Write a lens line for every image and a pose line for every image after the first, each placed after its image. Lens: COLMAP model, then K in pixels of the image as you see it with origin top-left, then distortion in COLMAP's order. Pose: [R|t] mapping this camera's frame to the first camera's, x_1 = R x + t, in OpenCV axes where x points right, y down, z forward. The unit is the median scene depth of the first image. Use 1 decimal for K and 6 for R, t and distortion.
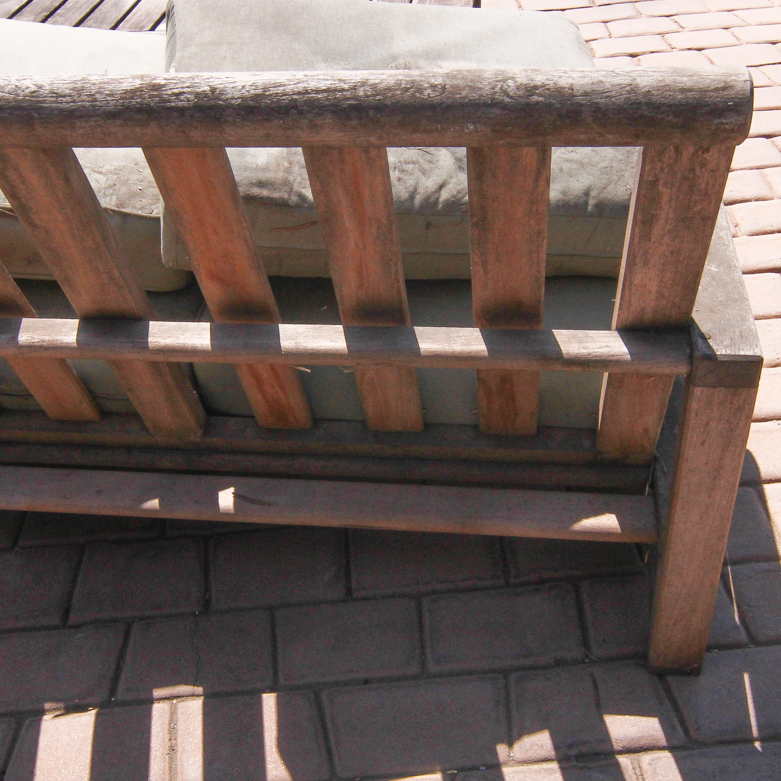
lens RADIAL K [[838.8, 0, 390.5], [0, 838.8, 390.5], [0, 0, 1]] dist [-0.001175, -0.012596]
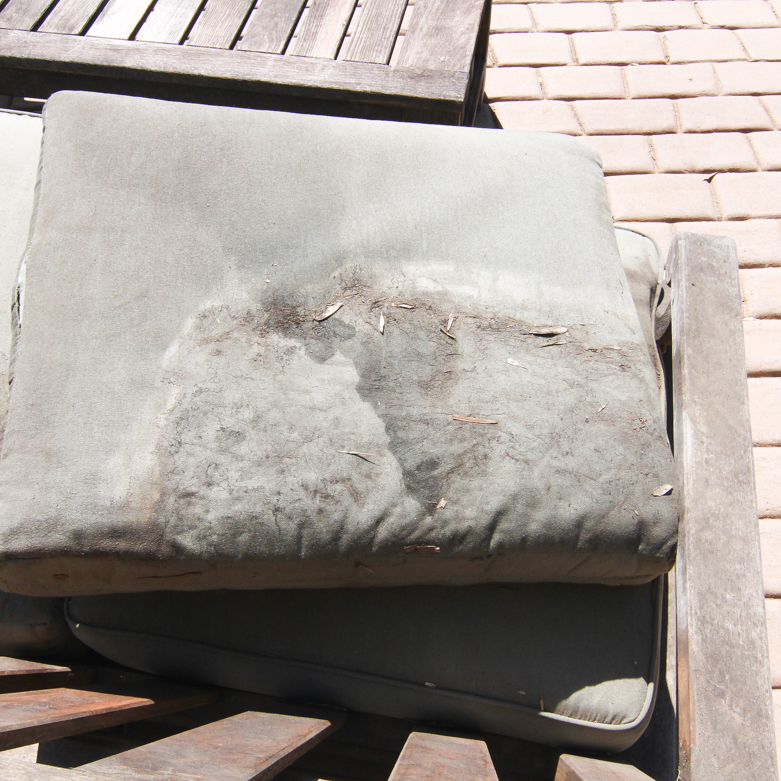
lens RADIAL K [[713.5, 0, 390.5], [0, 713.5, 390.5], [0, 0, 1]] dist [0.002372, -0.016564]
pose [[0.997215, 0.073487, 0.012744, 0.048953], [-0.074400, 0.968127, 0.239155, -0.446673], [0.005237, -0.239437, 0.970898, 0.388952]]
